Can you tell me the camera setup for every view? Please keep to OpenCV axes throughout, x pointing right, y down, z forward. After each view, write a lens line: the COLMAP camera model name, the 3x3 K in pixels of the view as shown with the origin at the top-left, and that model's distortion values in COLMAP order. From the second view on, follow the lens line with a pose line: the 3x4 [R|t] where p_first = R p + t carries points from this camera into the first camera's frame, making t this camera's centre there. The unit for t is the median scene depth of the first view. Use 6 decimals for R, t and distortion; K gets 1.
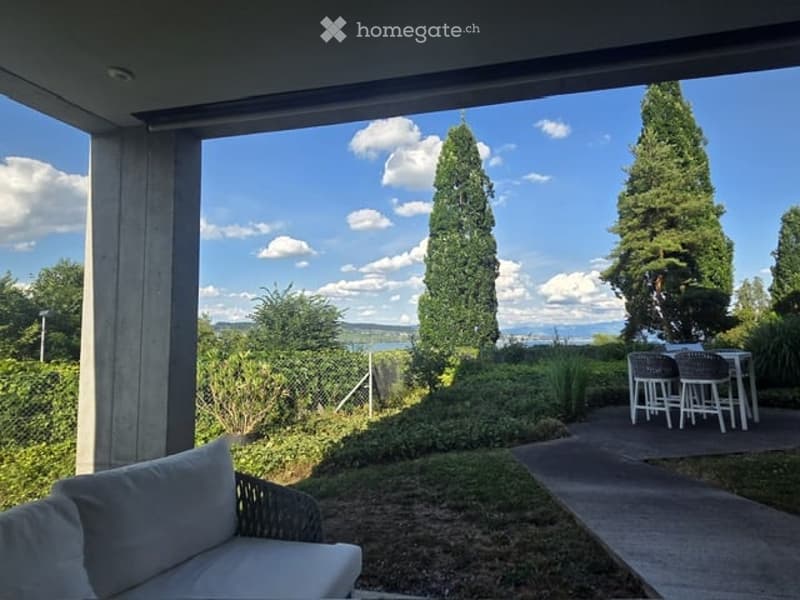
lens RADIAL K [[458.7, 0, 398.8], [0, 458.7, 298.7], [0, 0, 1]] dist [0.005747, -0.002299]
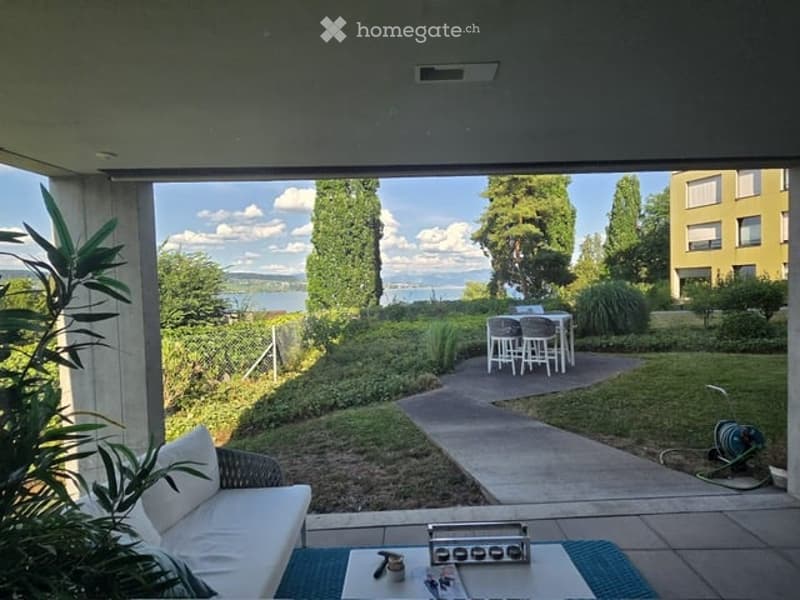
lens RADIAL K [[458.7, 0, 400.6], [0, 458.7, 297.7], [0, 0, 1]] dist [0.005747, -0.002299]
pose [[0.966958, -0.022176, 0.253970, -0.046216], [-0.006000, 0.993954, 0.109631, -0.073535], [-0.254866, -0.107532, 0.960979, -0.140447]]
